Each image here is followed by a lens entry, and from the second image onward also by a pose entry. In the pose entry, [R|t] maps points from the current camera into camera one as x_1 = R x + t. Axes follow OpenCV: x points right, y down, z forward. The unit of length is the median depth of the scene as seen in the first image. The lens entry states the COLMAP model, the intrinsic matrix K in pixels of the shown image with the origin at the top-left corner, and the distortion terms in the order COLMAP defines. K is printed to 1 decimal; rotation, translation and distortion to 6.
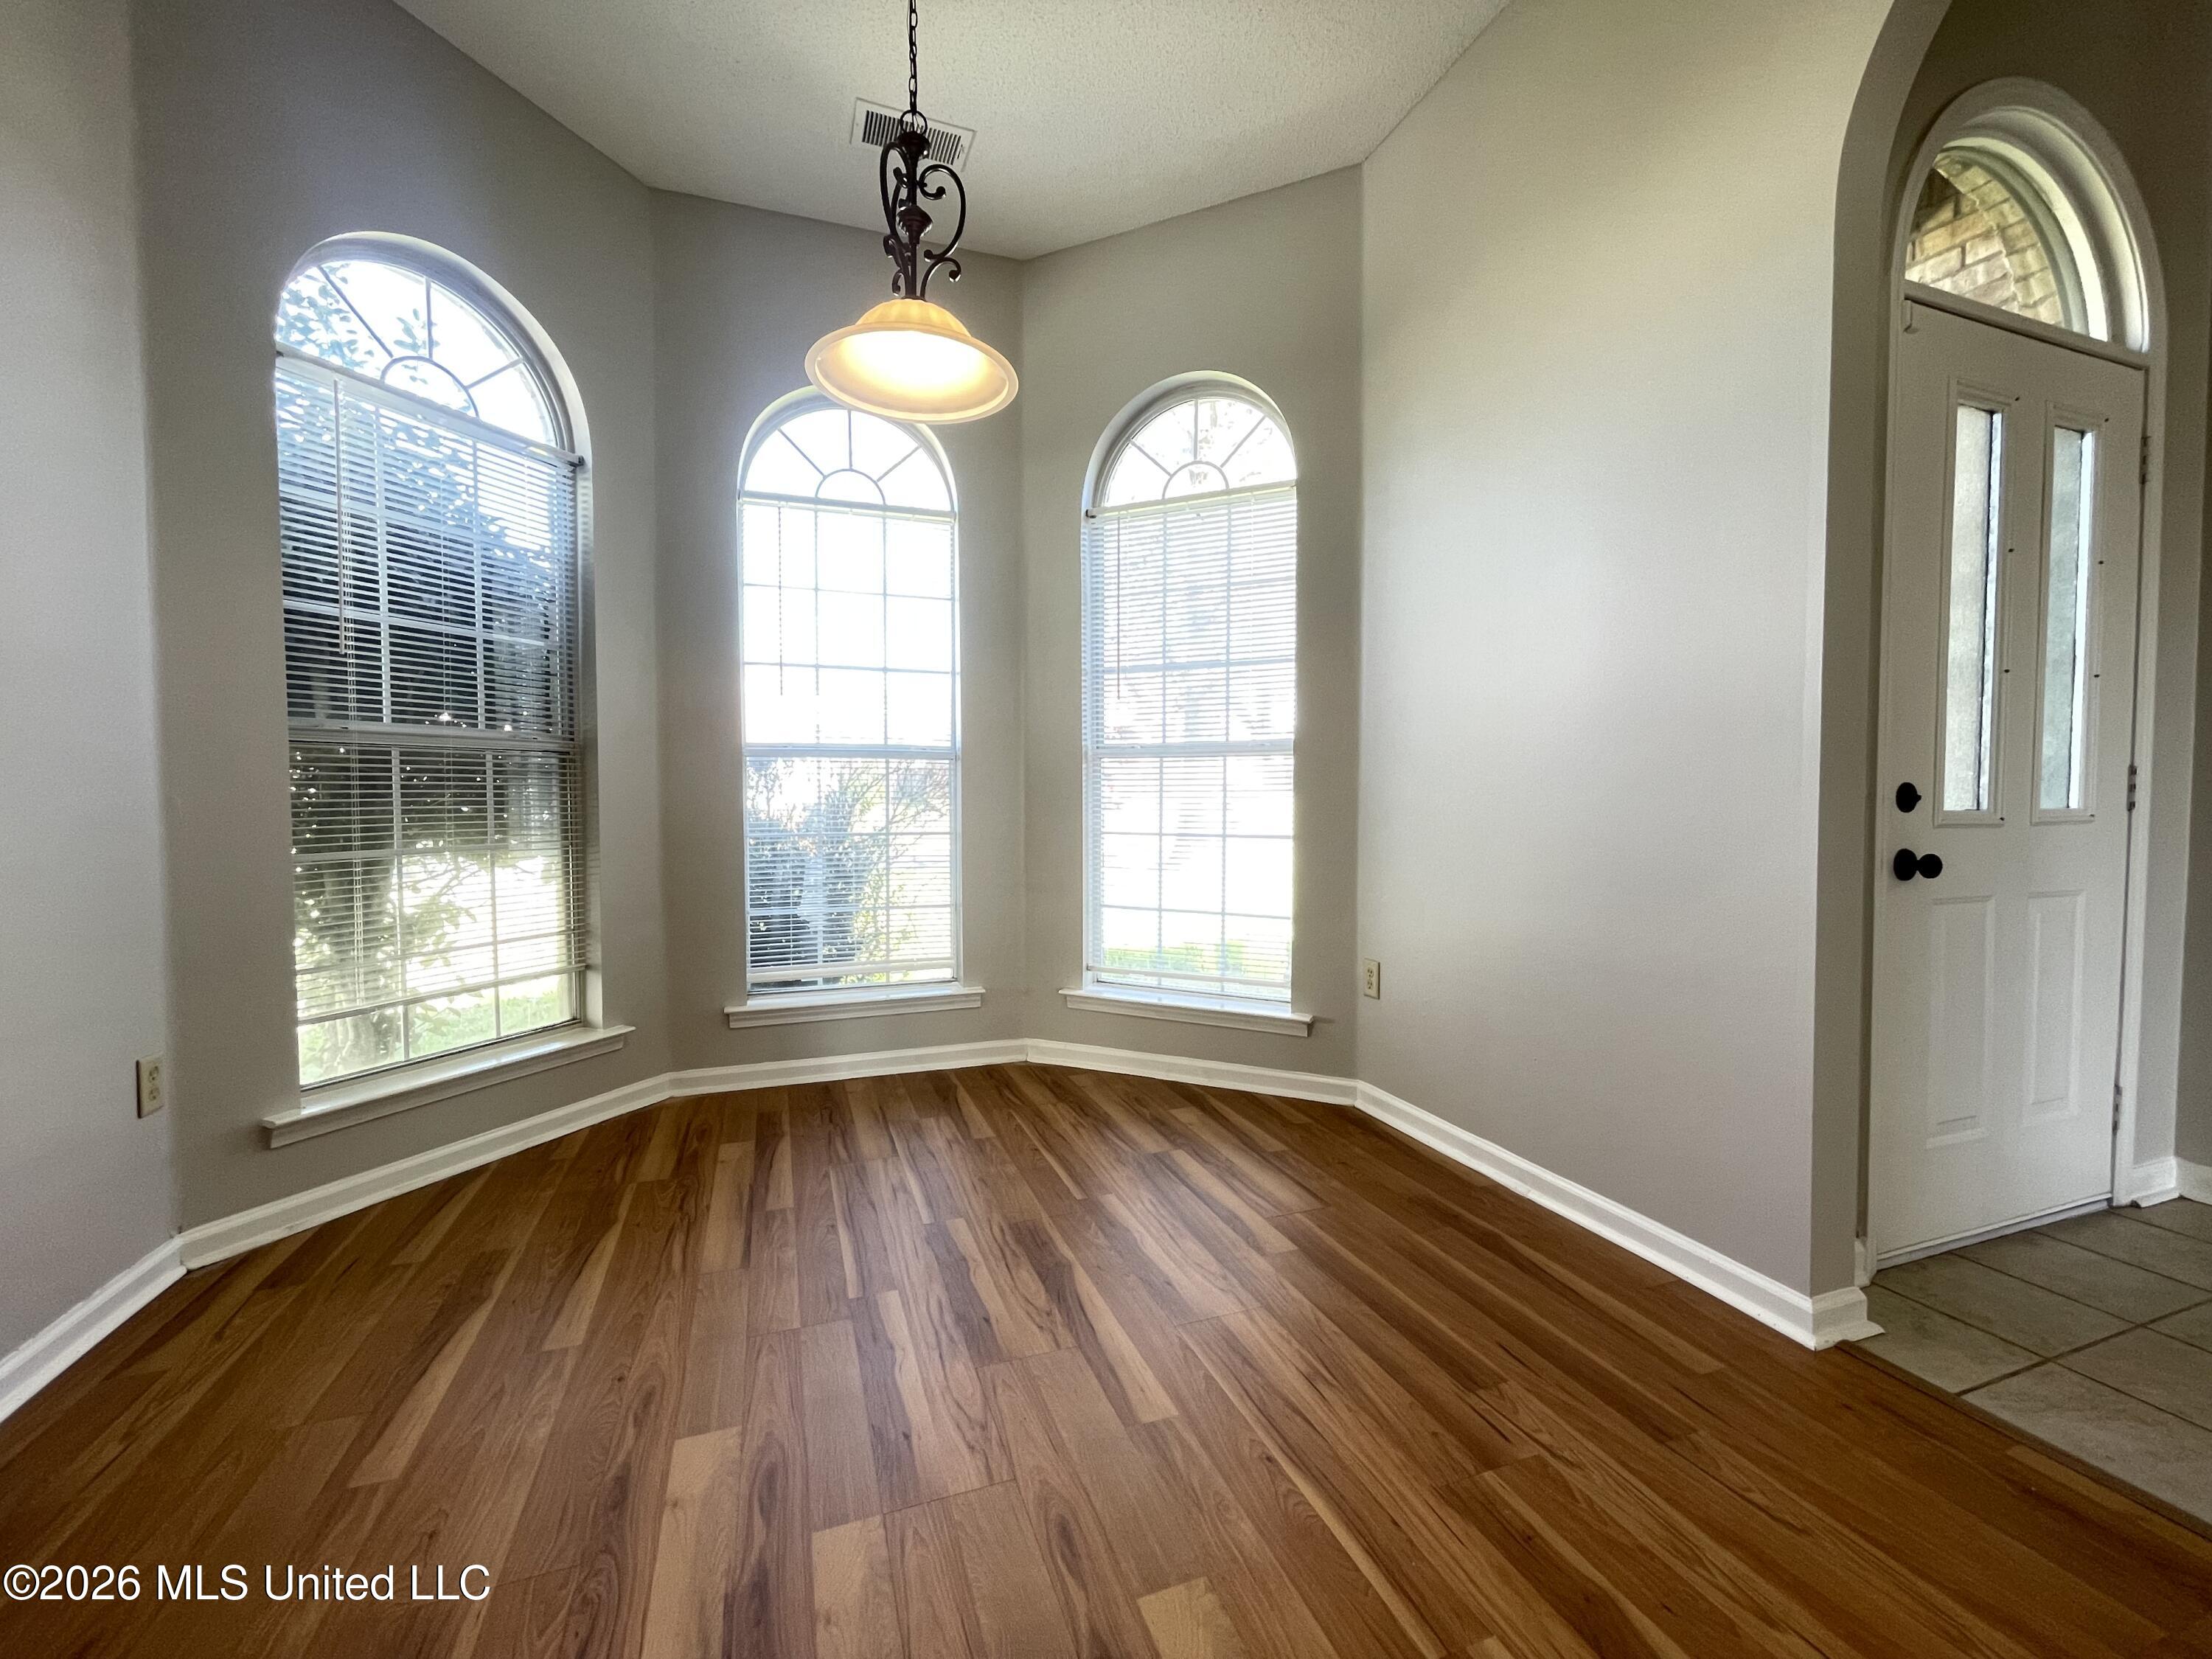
lens RADIAL K [[878.7, 0, 1103.7], [0, 878.7, 836.2], [0, 0, 1]] dist [-0.002287, -0.000198]
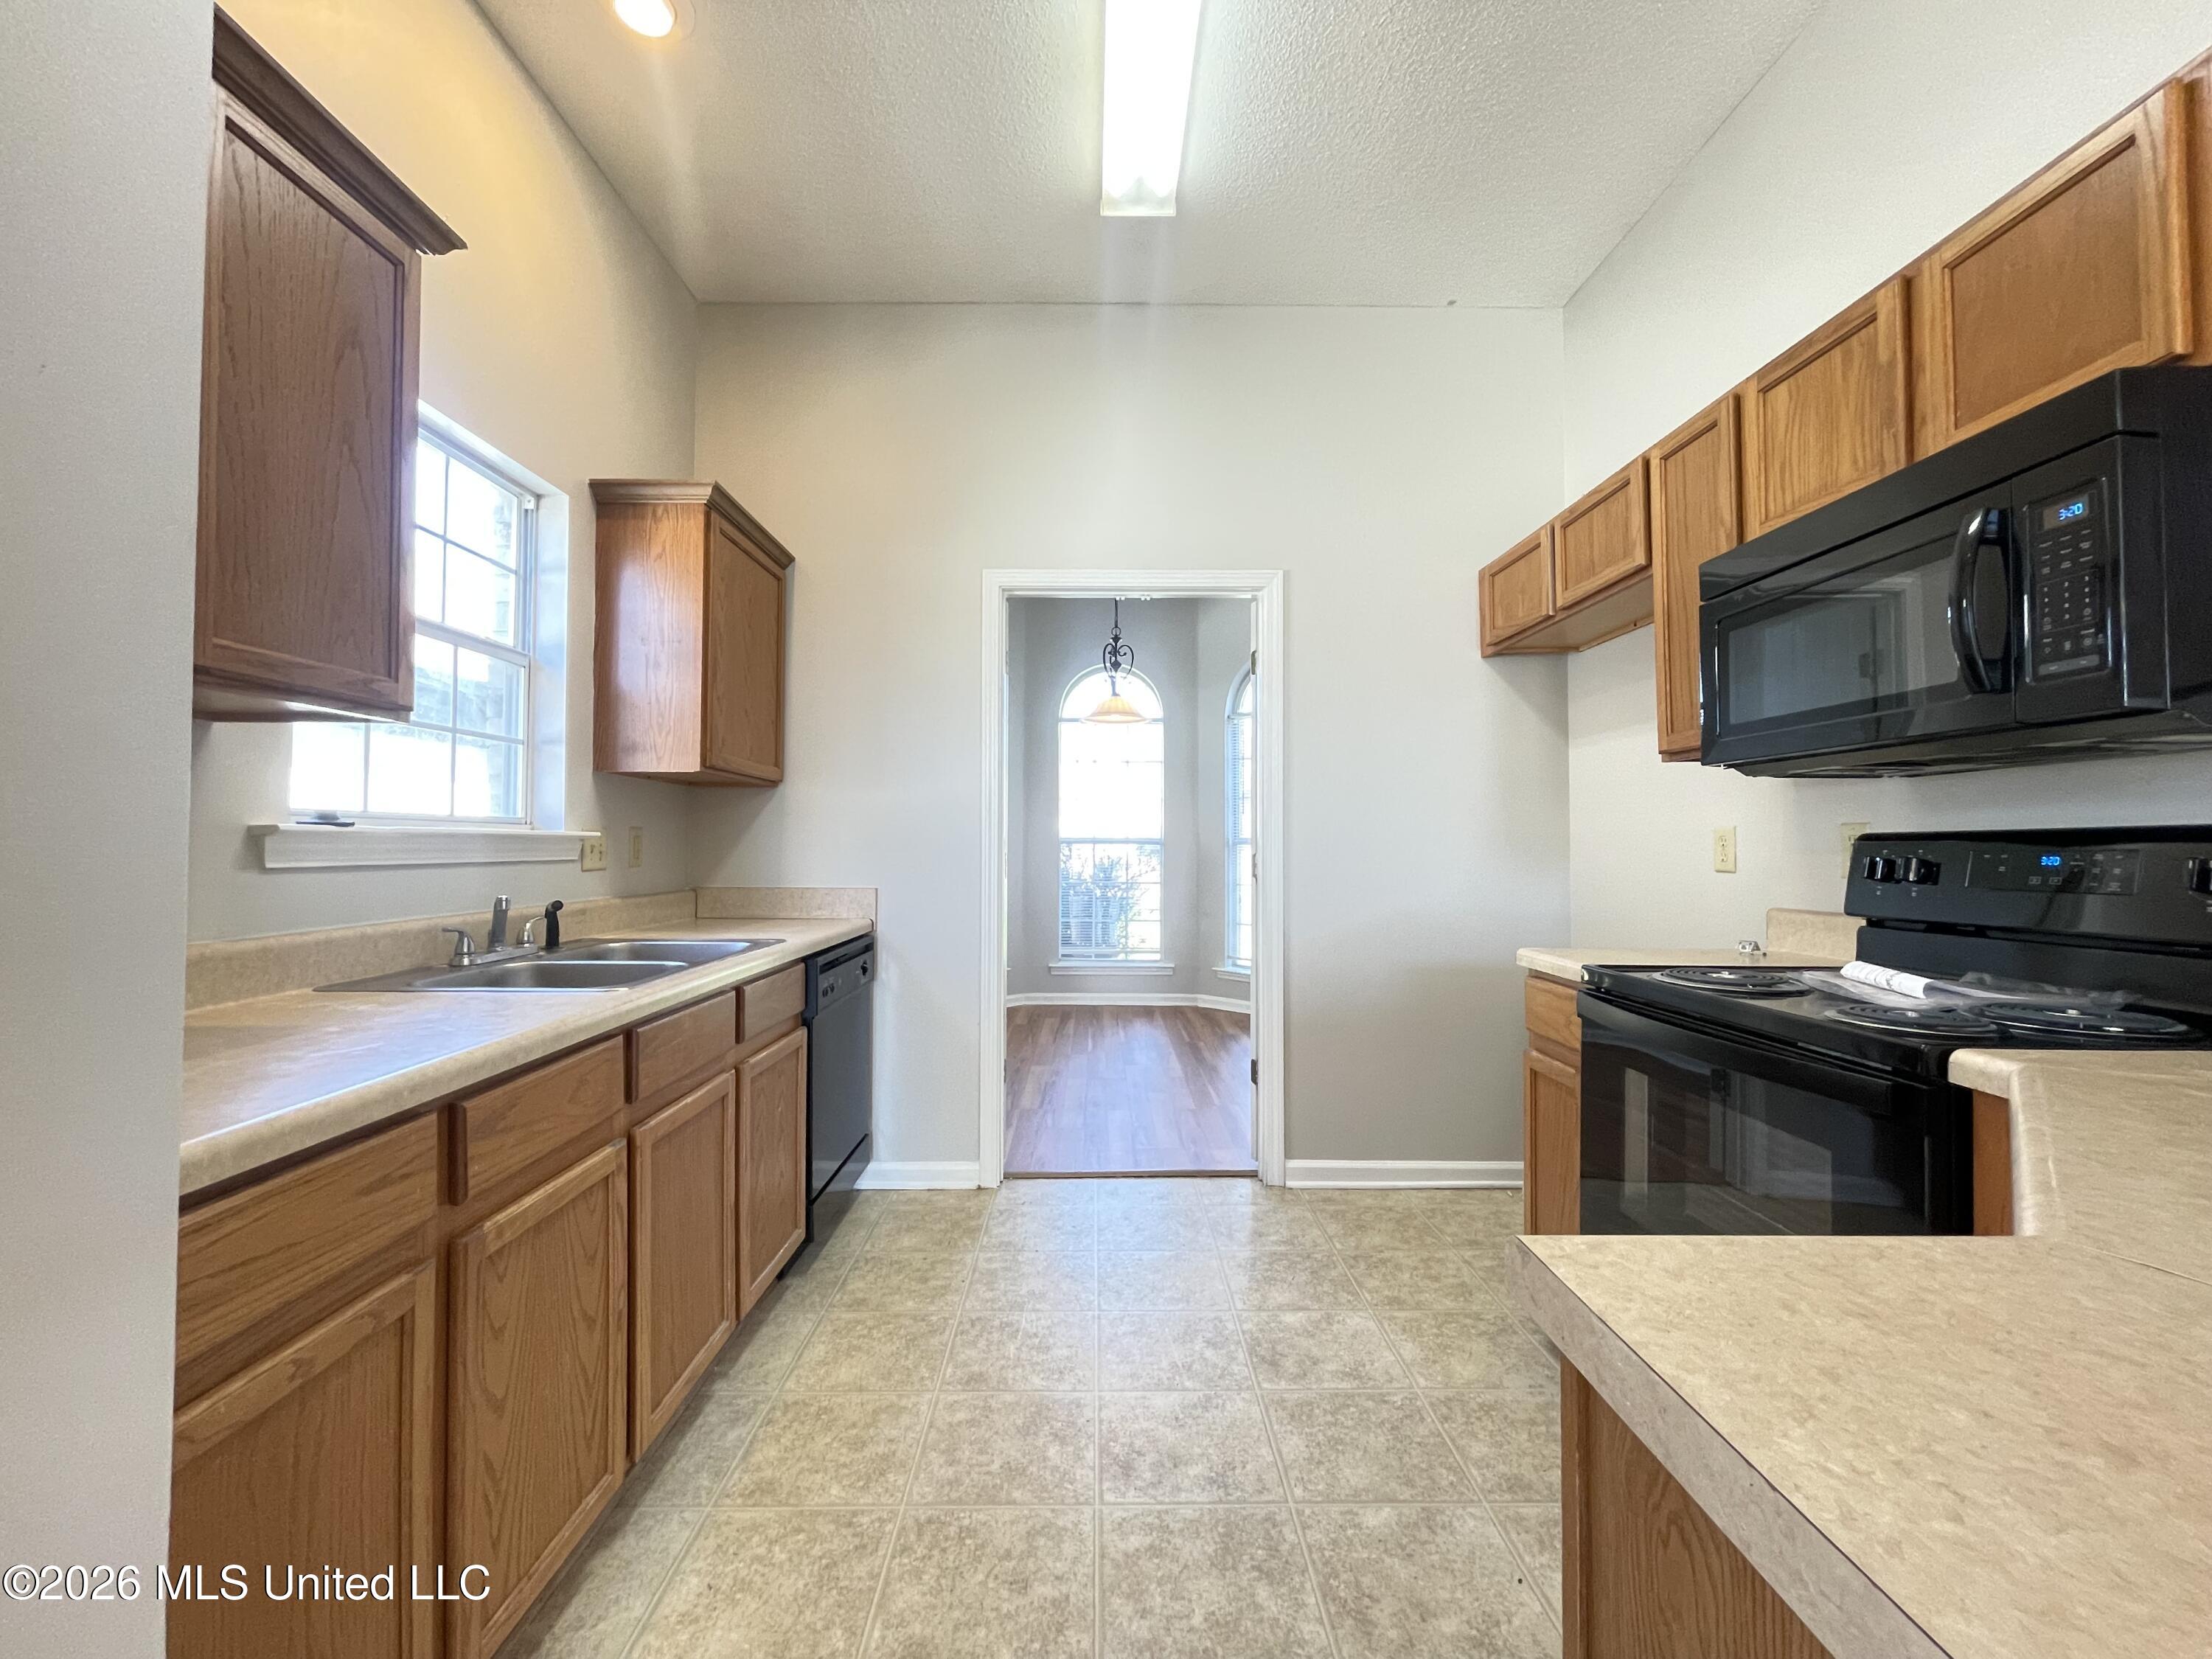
lens RADIAL K [[878.7, 0, 1104.2], [0, 878.7, 822.4], [0, 0, 1]] dist [-0.002287, -0.000198]
pose [[0.940239, -0.001430, -0.340513, 0.384664], [-0.016825, 0.998575, -0.050654, -0.037681], [0.340100, 0.053356, 0.938874, -0.889426]]
